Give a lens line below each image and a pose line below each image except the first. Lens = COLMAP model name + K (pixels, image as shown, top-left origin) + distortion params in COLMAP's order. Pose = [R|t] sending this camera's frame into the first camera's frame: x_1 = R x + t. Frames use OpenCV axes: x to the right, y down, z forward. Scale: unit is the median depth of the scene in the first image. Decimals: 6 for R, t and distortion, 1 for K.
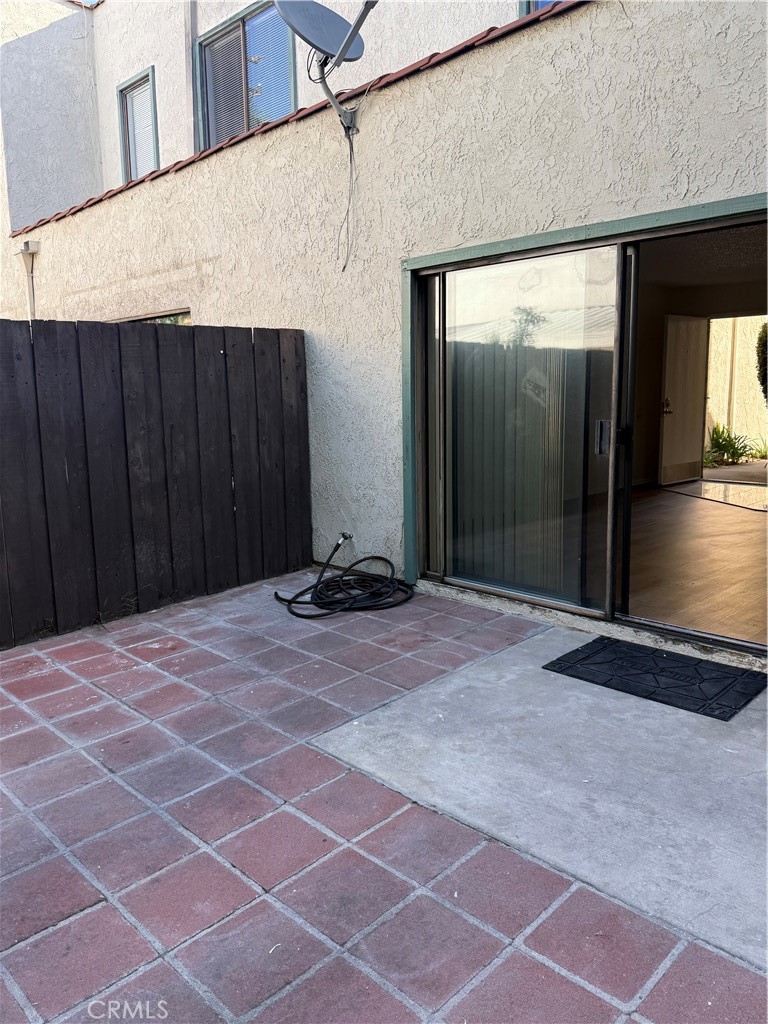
lens RADIAL K [[755.1, 0, 384.8], [0, 755.1, 509.8], [0, 0, 1]] dist [0.011186, -0.009366]
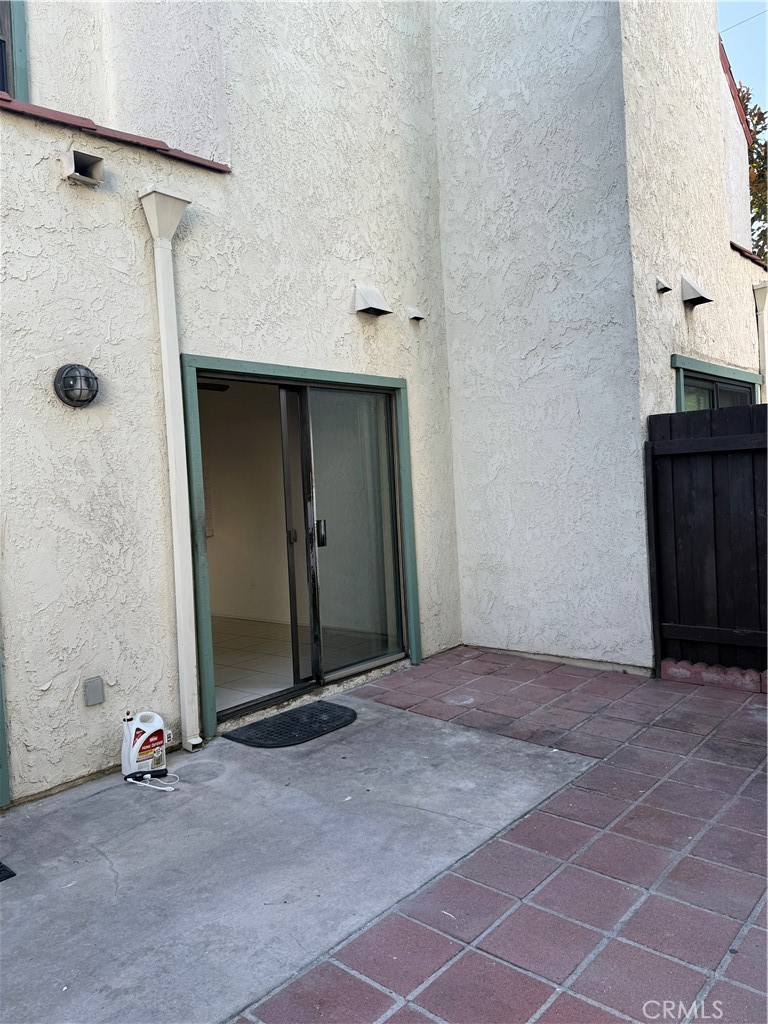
lens RADIAL K [[755.1, 0, 385.1], [0, 755.1, 510.1], [0, 0, 1]] dist [0.011186, -0.009366]
pose [[-0.049108, 0.001558, 0.998792, -0.683856], [0.226456, 0.973974, 0.009615, -0.082531], [-0.972783, 0.226655, -0.048182, 0.729890]]
